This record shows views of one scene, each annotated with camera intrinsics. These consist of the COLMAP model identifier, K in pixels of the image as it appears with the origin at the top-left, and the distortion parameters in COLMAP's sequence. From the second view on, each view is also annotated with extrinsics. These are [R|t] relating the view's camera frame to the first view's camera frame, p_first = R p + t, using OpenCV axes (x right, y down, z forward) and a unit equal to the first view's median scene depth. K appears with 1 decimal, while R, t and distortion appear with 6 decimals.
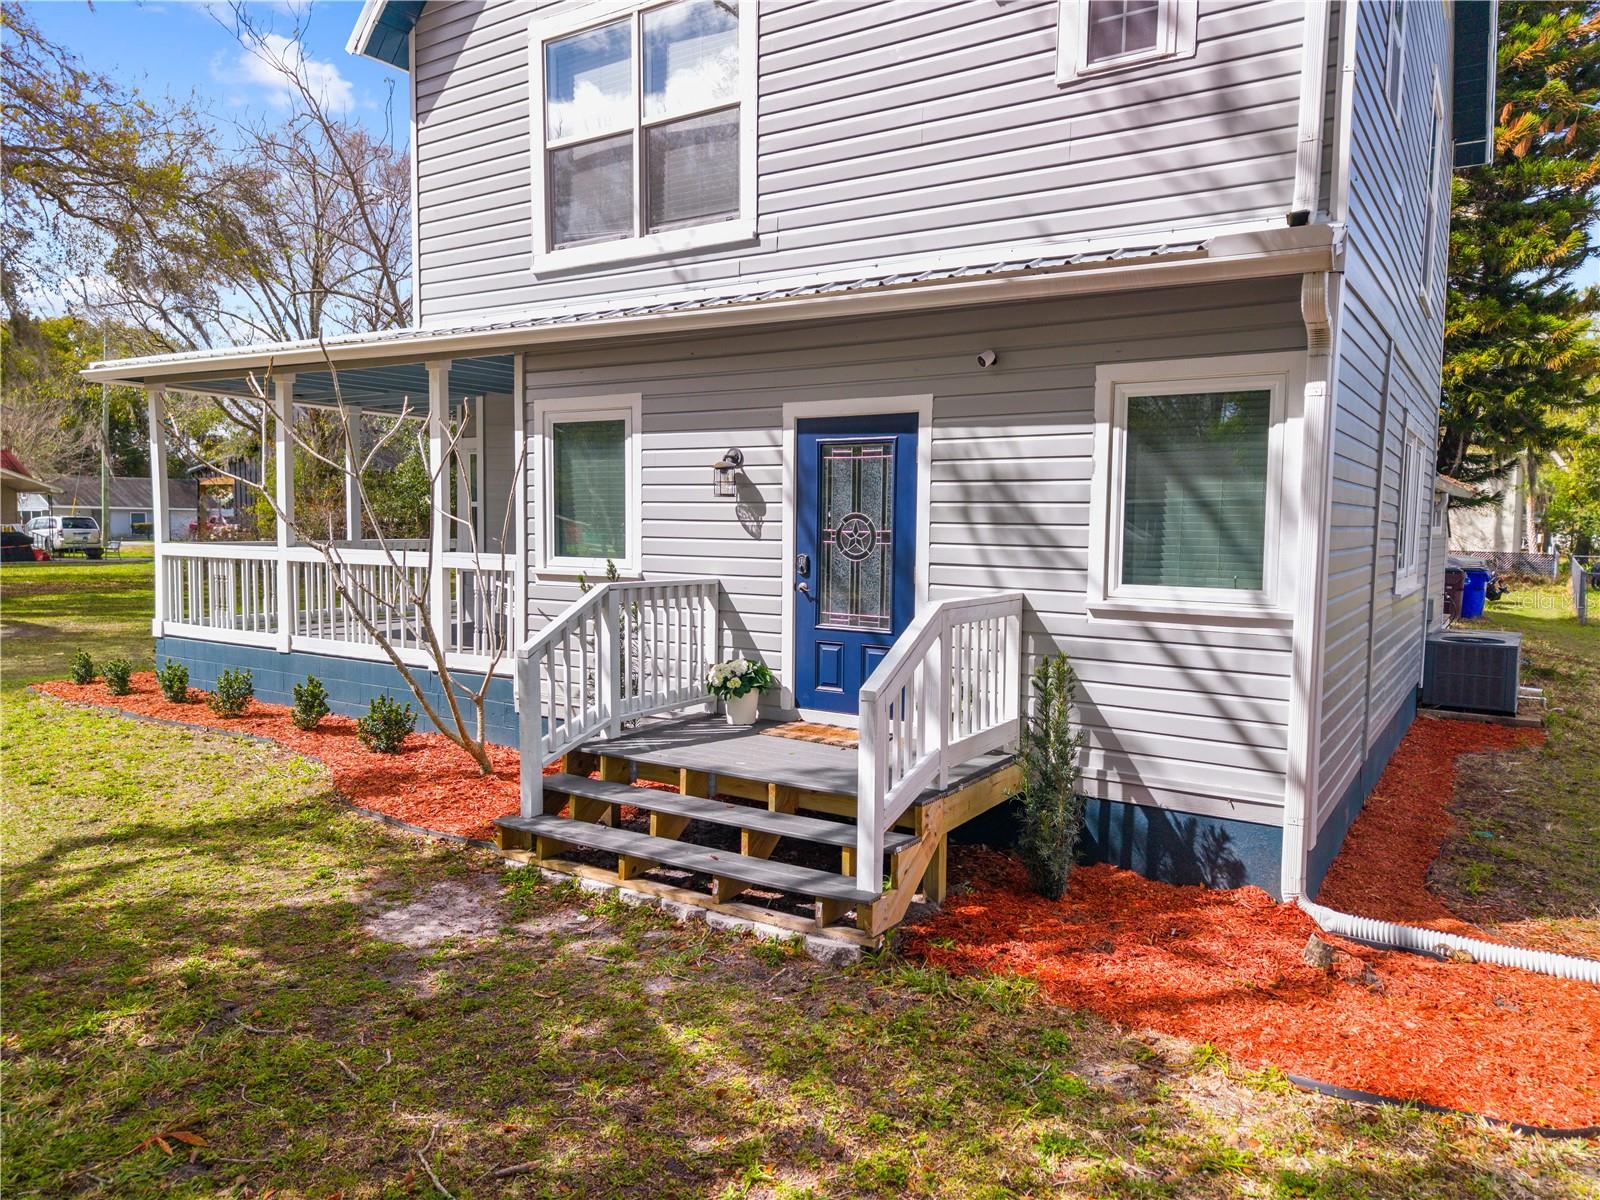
lens RADIAL K [[1079.9, 0, 807.3], [0, 1079.9, 591.8], [0, 0, 1]] dist [0.046709, -0.054315]
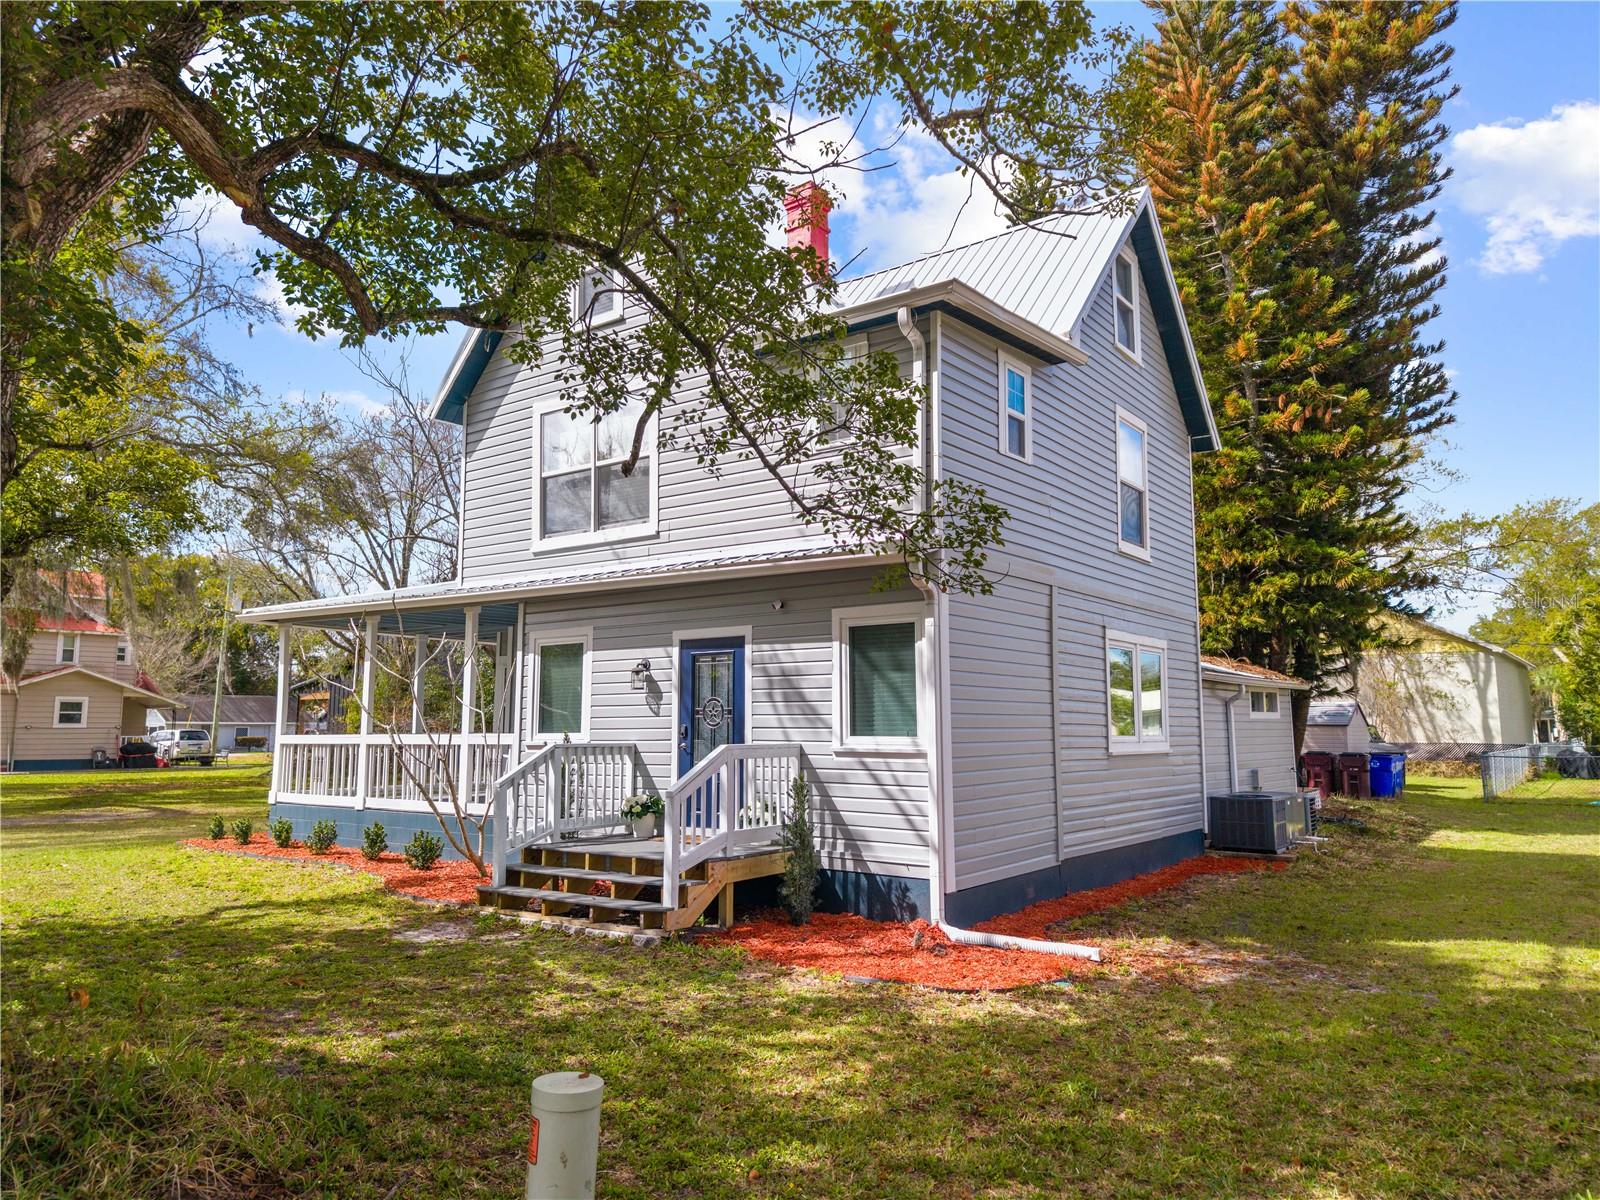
lens RADIAL K [[1079.9, 0, 807.3], [0, 1079.9, 591.8], [0, 0, 1]] dist [0.046709, -0.054315]
pose [[0.997537, -0.023256, -0.066171, 0.272021], [0.010236, 0.981600, -0.190674, 0.073321], [0.069388, 0.189527, 0.979421, -0.541739]]
